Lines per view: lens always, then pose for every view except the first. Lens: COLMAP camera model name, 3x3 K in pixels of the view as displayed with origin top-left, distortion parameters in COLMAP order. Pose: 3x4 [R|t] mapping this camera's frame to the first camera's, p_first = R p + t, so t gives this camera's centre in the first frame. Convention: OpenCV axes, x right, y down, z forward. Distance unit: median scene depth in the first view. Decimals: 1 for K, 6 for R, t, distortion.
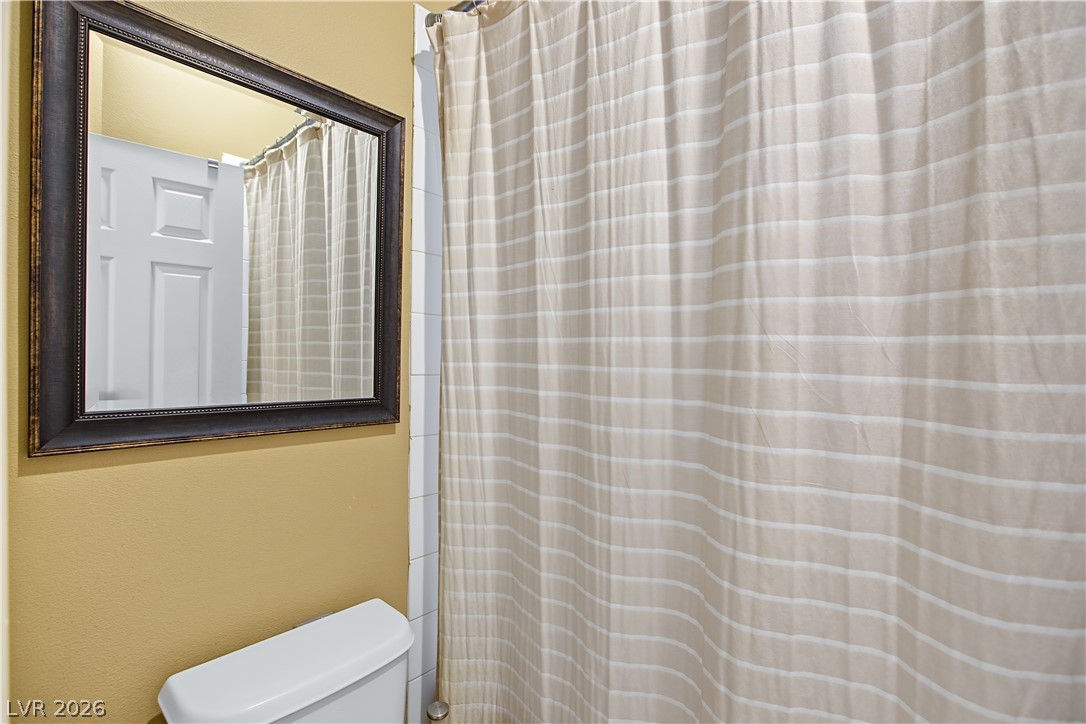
lens RADIAL K [[507.4, 0, 543.0], [0, 507.4, 362.0], [0, 0, 1]] dist [-0.011797, 0.002021]
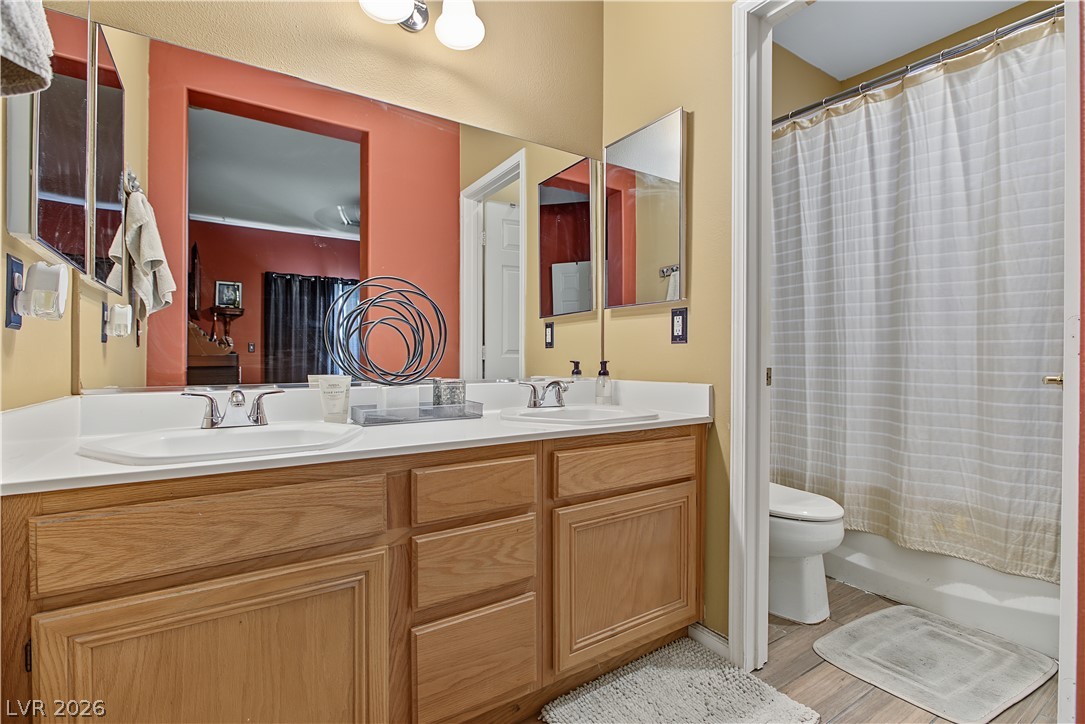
lens RADIAL K [[507.0, 0, 542.5], [0, 507.0, 362.0], [0, 0, 1]] dist [-0.011797, 0.002021]
pose [[0.967309, -0.014860, -0.253165, -0.784313], [0.015119, 0.999885, -0.000925, 0.394199], [0.253150, -0.002933, 0.967423, -1.997516]]
